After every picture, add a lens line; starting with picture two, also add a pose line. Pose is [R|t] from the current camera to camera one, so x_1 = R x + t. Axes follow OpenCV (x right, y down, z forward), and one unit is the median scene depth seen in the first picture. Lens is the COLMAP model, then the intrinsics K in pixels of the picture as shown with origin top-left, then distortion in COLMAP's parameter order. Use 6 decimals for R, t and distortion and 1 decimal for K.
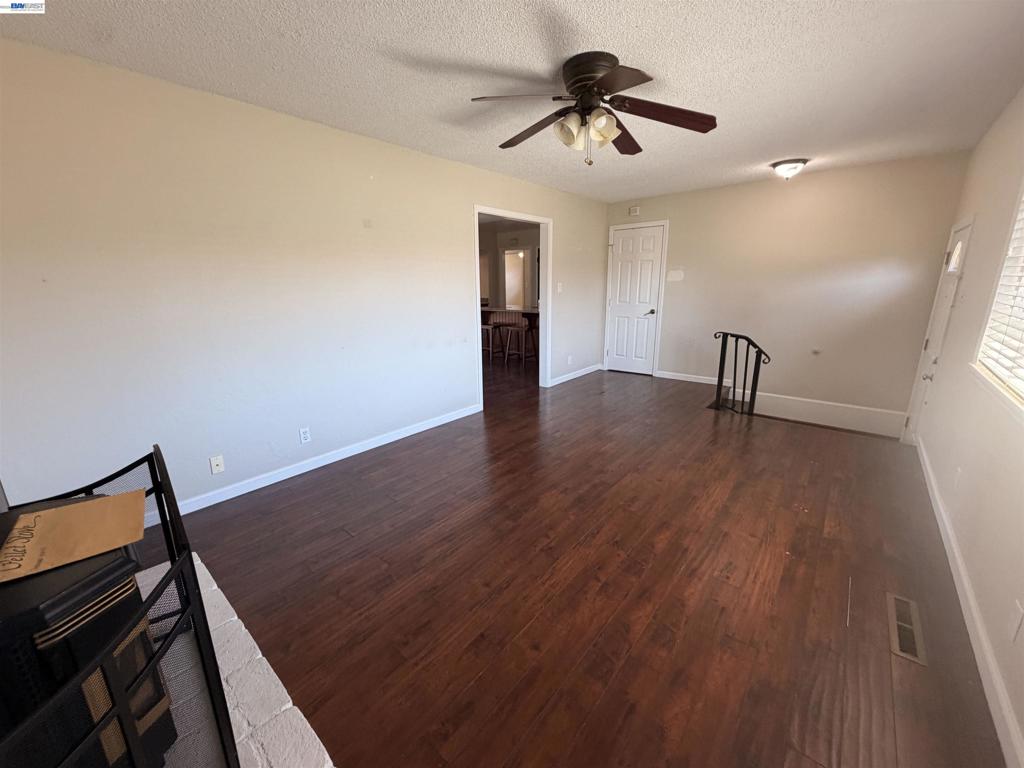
lens RADIAL K [[406.9, 0, 509.3], [0, 406.9, 386.2], [0, 0, 1]] dist [-0.001595, 0.000181]
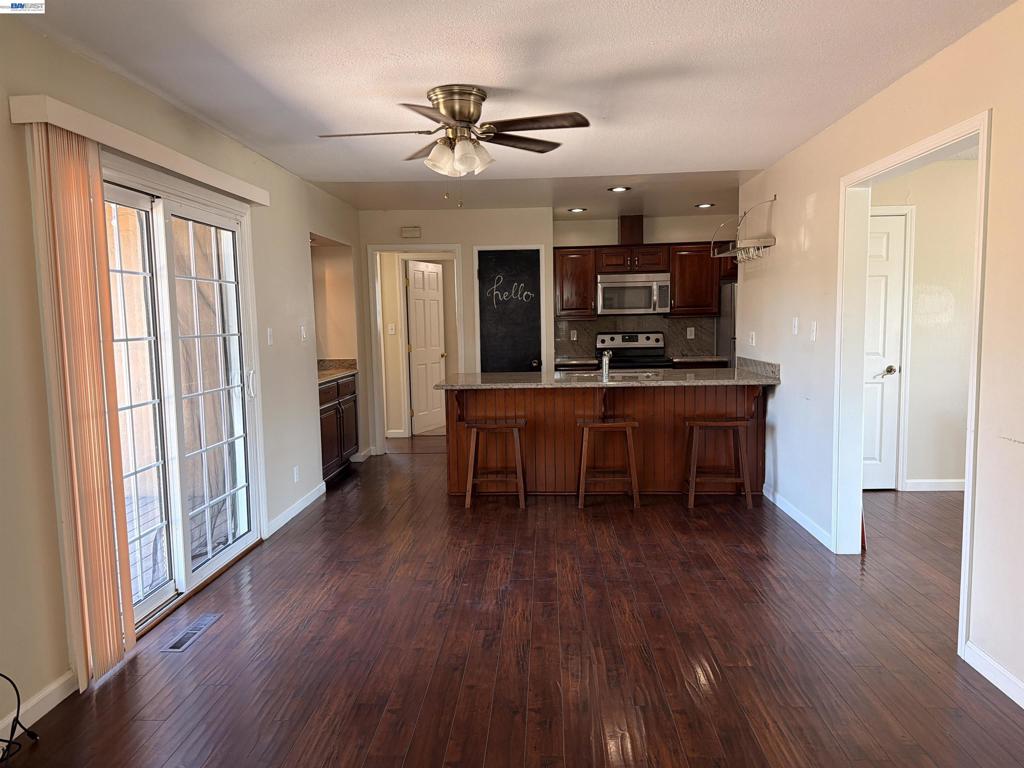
lens RADIAL K [[721.6, 0, 512.0], [0, 721.6, 399.4], [0, 0, 1]] dist [0.008986, -0.004573]
pose [[0.791392, -0.072496, 0.606995, -0.983038], [0.161350, 0.982503, -0.093022, -0.220443], [-0.589631, 0.171556, 0.789243, 0.886178]]
